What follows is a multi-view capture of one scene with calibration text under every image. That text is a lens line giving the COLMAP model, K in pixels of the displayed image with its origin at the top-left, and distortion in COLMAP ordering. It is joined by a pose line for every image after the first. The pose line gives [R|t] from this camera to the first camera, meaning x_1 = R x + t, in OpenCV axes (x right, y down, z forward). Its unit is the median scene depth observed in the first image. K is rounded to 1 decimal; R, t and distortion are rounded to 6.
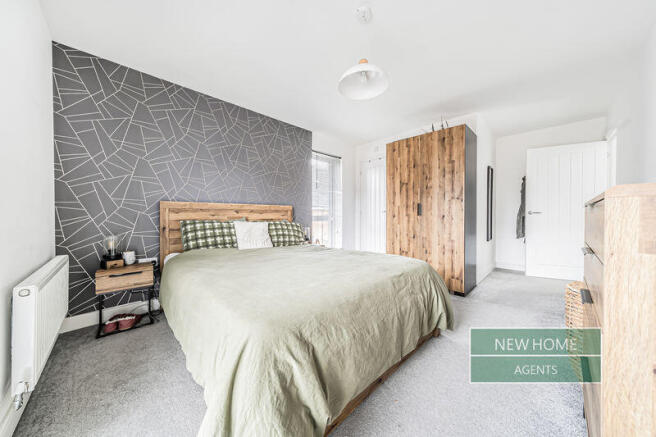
lens RADIAL K [[232.1, 0, 330.1], [0, 232.1, 215.0], [0, 0, 1]] dist [0.001104, 0.000071]
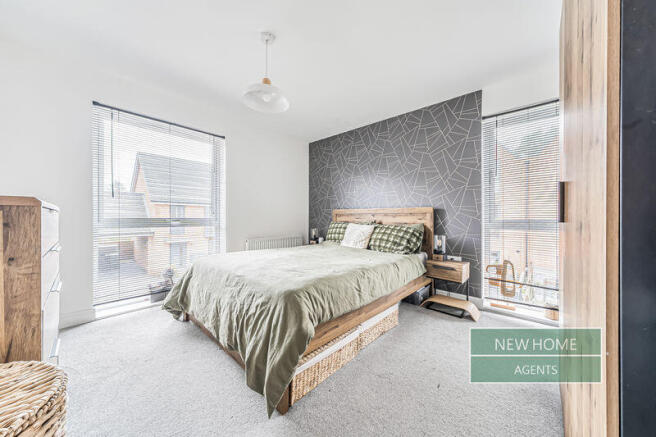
lens RADIAL K [[232.1, 0, 330.1], [0, 232.1, 215.0], [0, 0, 1]] dist [0.001104, 0.000071]
pose [[0.035169, -0.019459, -0.999192, 0.658630], [-0.009279, 0.999761, -0.019797, 0.007674], [0.999338, 0.009968, 0.034980, 0.673206]]
